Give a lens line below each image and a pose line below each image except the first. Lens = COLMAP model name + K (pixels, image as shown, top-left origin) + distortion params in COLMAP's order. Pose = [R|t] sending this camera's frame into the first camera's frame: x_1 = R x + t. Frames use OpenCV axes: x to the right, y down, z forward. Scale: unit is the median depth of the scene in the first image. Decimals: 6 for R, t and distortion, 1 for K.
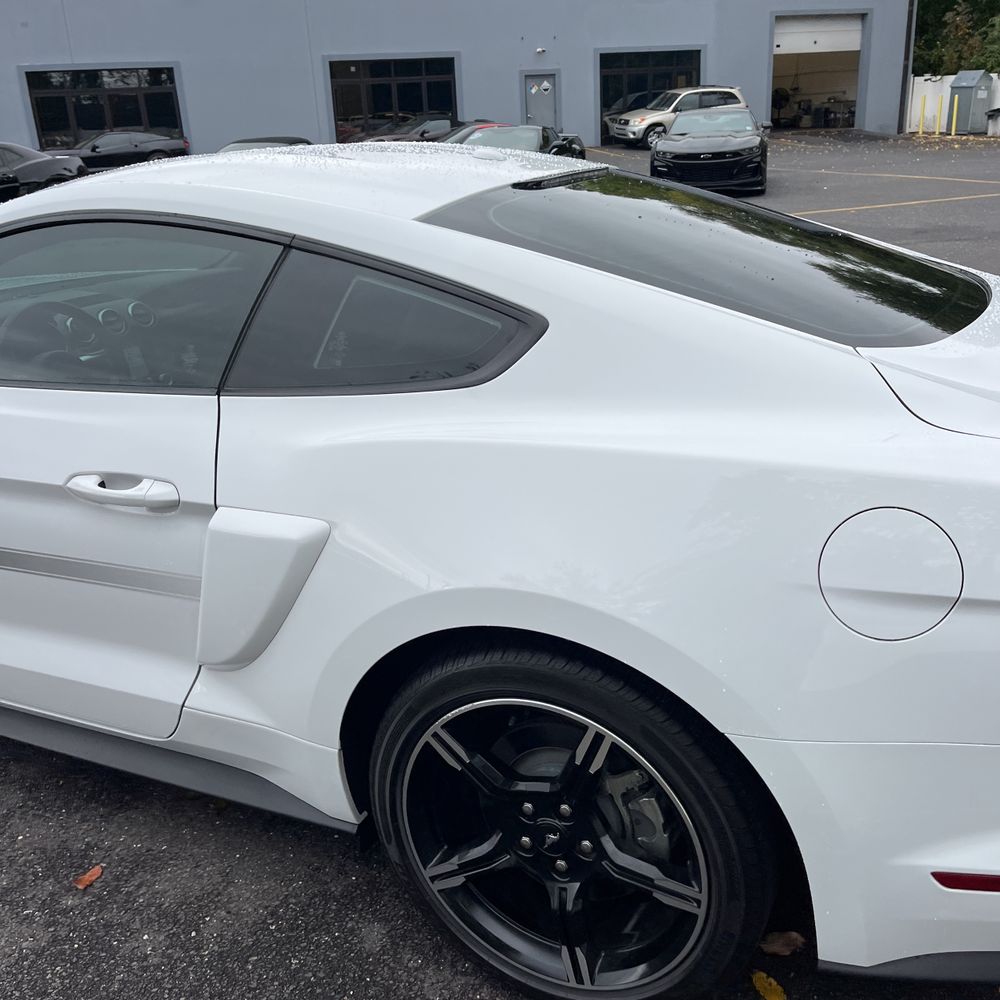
lens RADIAL K [[1013.6, 0, 499.5], [0, 1013.6, 492.8], [0, 0, 1]] dist [0.019691, 0.000000]
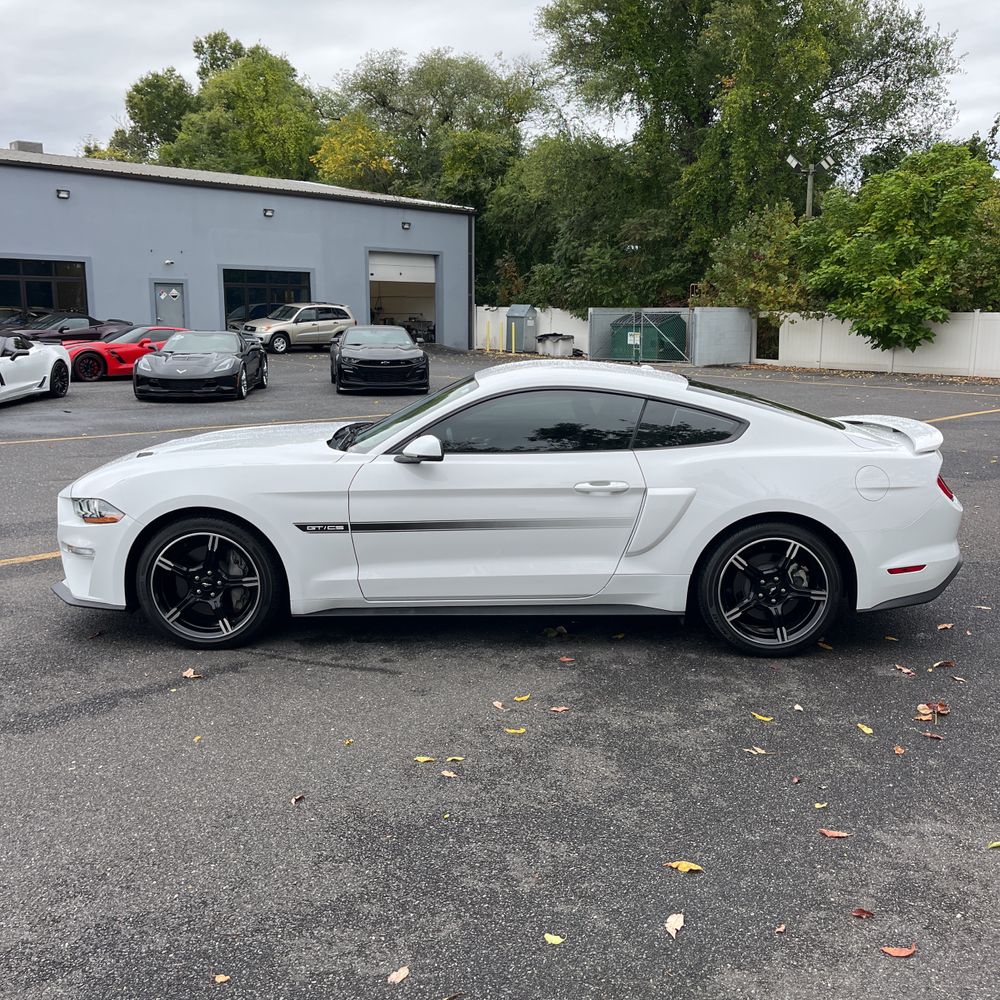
lens RADIAL K [[1013.6, 0, 511.5], [0, 1013.6, 515.9], [0, 0, 1]] dist [0.019691, 0.000000]
pose [[0.901077, -0.030919, 0.432555, -0.109412], [0.102611, 0.984332, -0.143395, 0.026959], [-0.421344, 0.173594, 0.890132, -0.078211]]
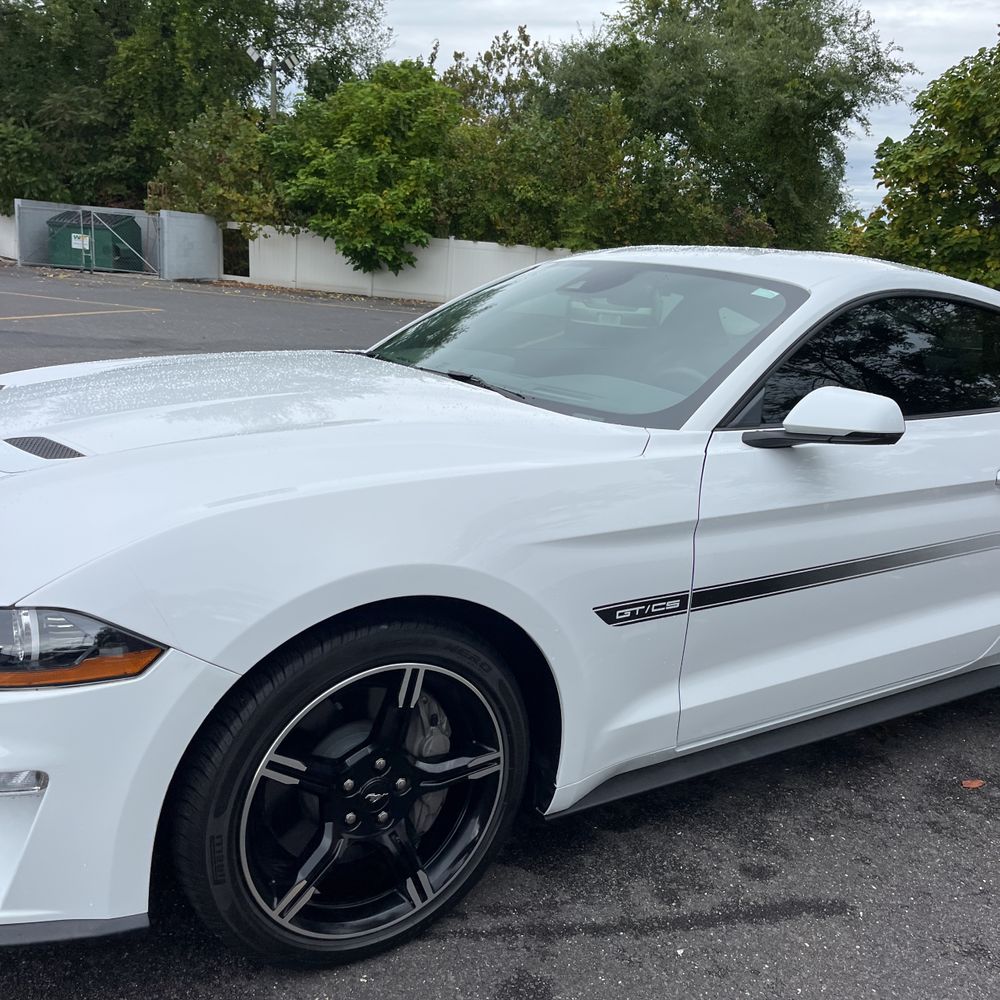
lens RADIAL K [[1013.6, 0, 494.3], [0, 1013.6, 519.5], [0, 0, 1]] dist [0.019691, 0.000000]
pose [[0.513670, -0.128732, 0.848276, -0.130011], [0.203518, 0.978744, 0.025292, -0.008510], [-0.833501, 0.159648, 0.528951, 0.054873]]
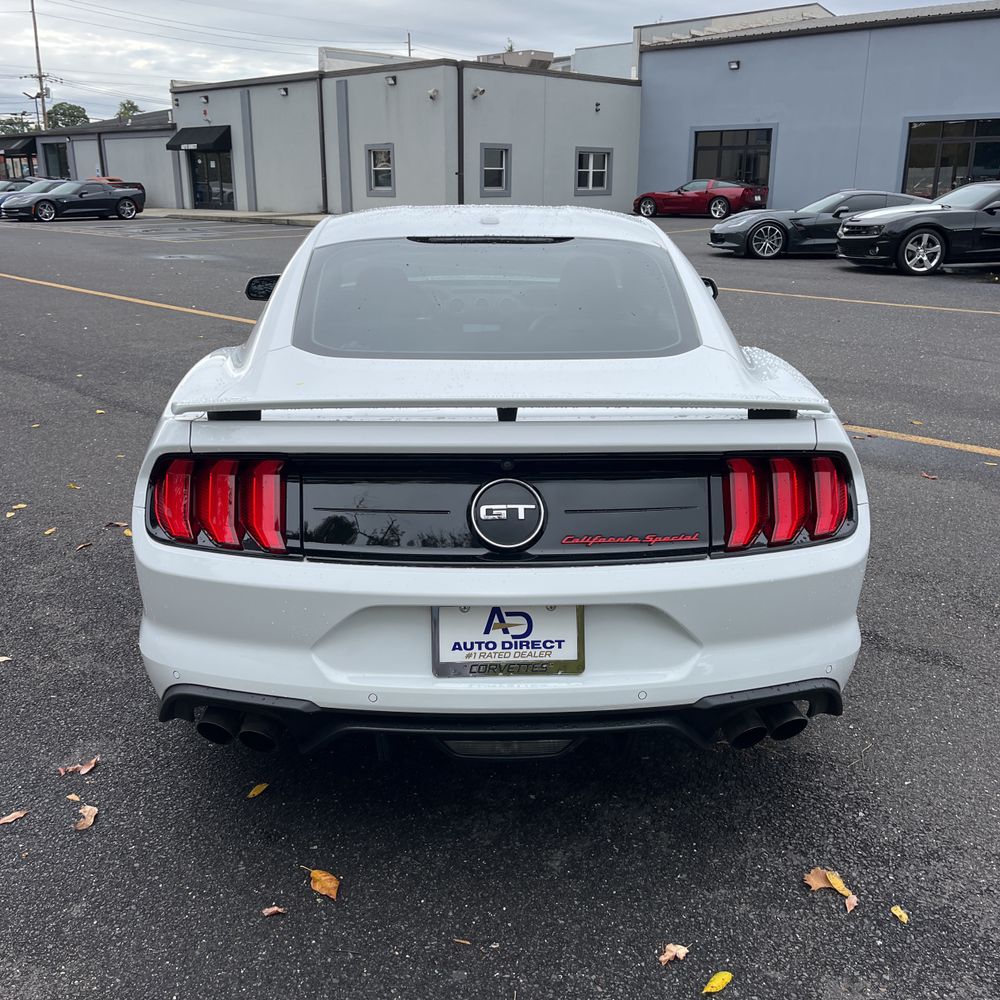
lens RADIAL K [[1013.6, 0, 490.9], [0, 1013.6, 494.2], [0, 0, 1]] dist [0.019691, 0.000000]
pose [[0.453350, 0.309238, -0.835970, 0.106339], [-0.330091, 0.929450, 0.164809, -0.016162], [0.827958, 0.201230, 0.523443, 0.024129]]
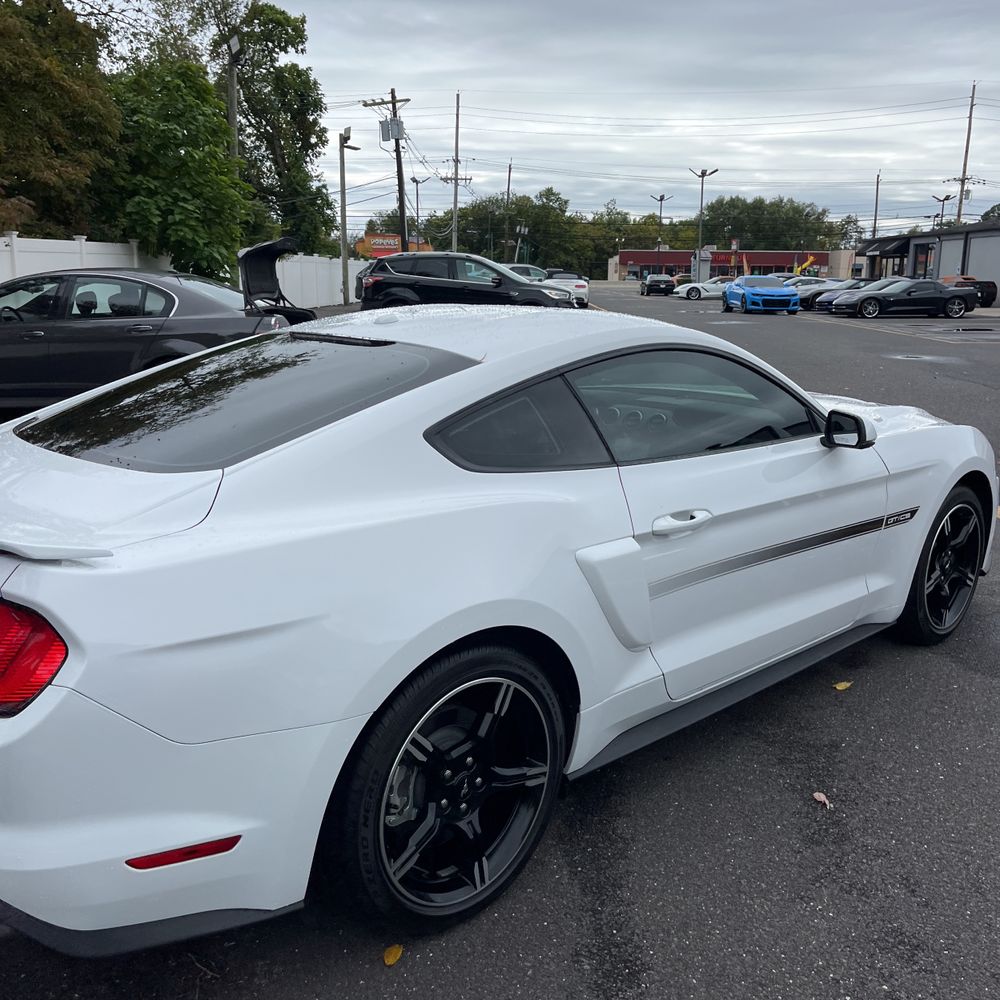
lens RADIAL K [[1013.6, 0, 494.8], [0, 1013.6, 499.3], [0, 0, 1]] dist [0.019691, 0.000000]
pose [[-0.356691, 0.246060, -0.901236, 0.096575], [-0.315361, 0.876352, 0.364080, -0.052318], [0.879386, 0.414078, -0.234989, 0.122064]]
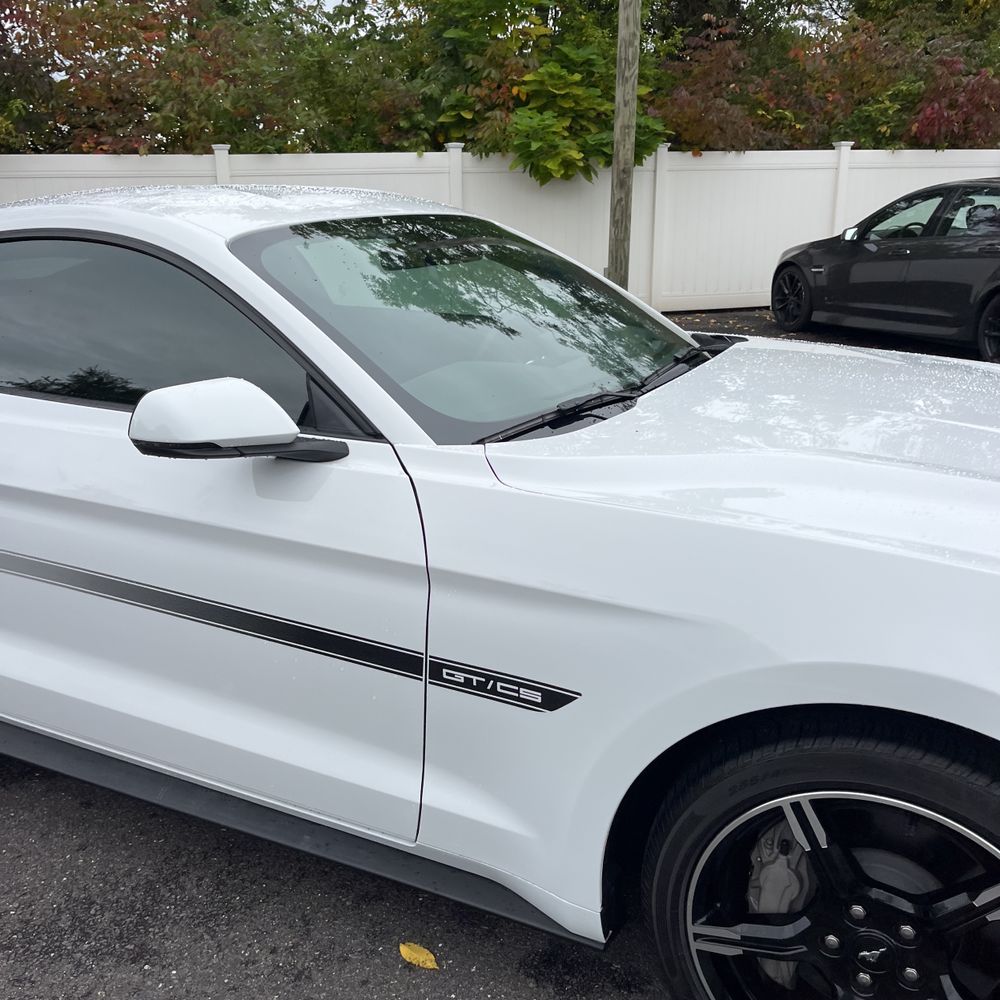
lens RADIAL K [[1013.6, 0, 492.0], [0, 1013.6, 490.7], [0, 0, 1]] dist [0.019691, 0.000000]
pose [[-0.998598, 0.045532, 0.026988, -0.040005], [0.052670, 0.804396, 0.591754, -0.060215], [0.005234, 0.592346, -0.805667, 0.175923]]
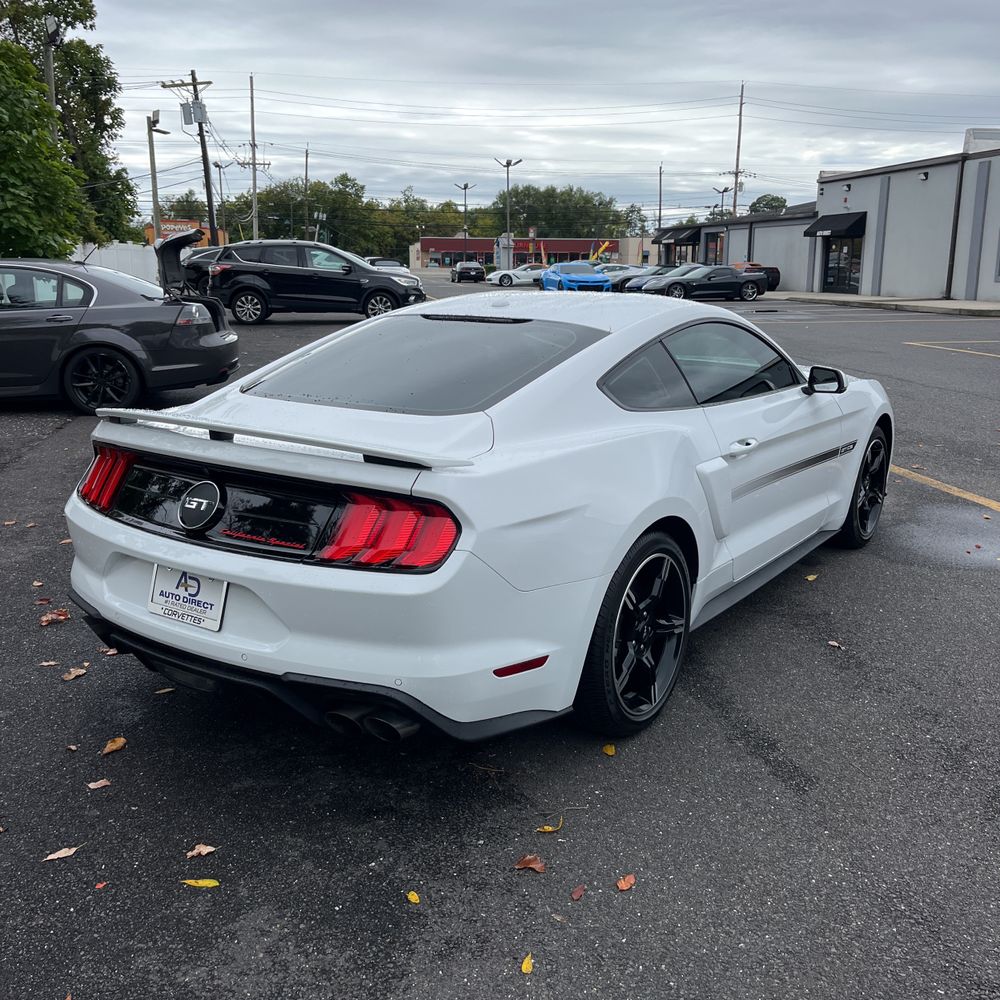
lens RADIAL K [[1013.6, 0, 498.6], [0, 1013.6, 502.2], [0, 0, 1]] dist [0.019691, 0.000000]
pose [[-0.162244, 0.272680, -0.948326, 0.137506], [-0.338740, 0.887265, 0.313076, -0.045195], [0.926786, 0.372030, -0.051586, 0.095468]]
